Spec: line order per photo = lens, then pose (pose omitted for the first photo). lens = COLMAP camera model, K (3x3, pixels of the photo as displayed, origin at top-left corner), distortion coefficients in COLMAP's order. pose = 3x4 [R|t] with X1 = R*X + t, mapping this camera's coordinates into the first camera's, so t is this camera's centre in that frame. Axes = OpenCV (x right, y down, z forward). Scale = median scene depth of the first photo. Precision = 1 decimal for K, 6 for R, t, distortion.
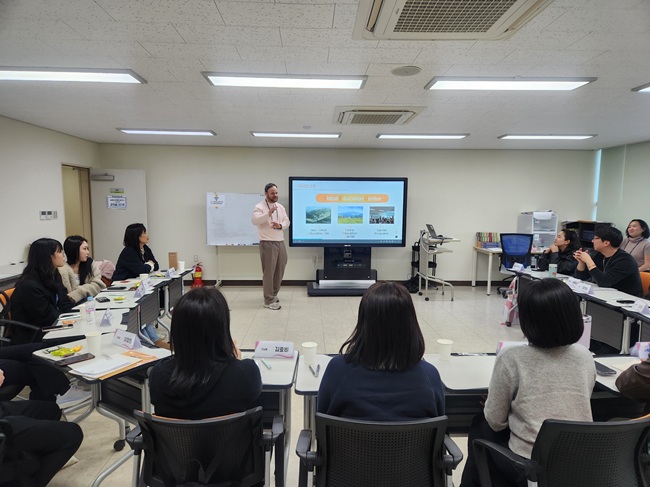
lens RADIAL K [[447.6, 0, 325.0], [0, 447.6, 243.5], [0, 0, 1]] dist [0.094037, -0.106602]
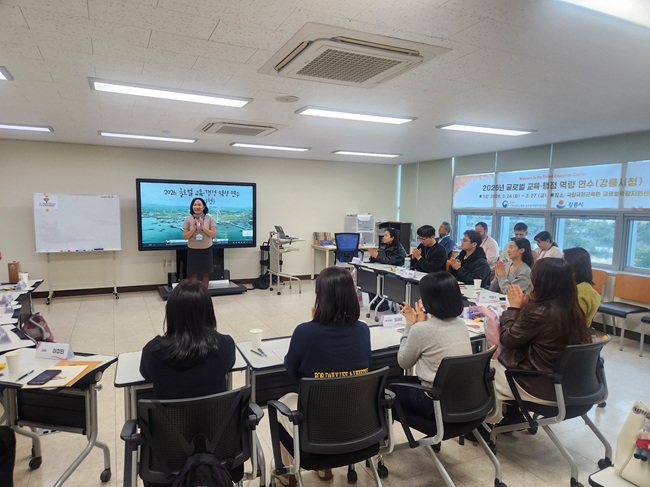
lens RADIAL K [[447.6, 0, 325.0], [0, 447.6, 243.5], [0, 0, 1]] dist [0.094037, -0.106602]
pose [[0.914105, -0.029948, 0.404370, -0.107329], [0.028853, 0.999545, 0.008802, -0.005792], [-0.404449, 0.003621, 0.914553, -0.056269]]
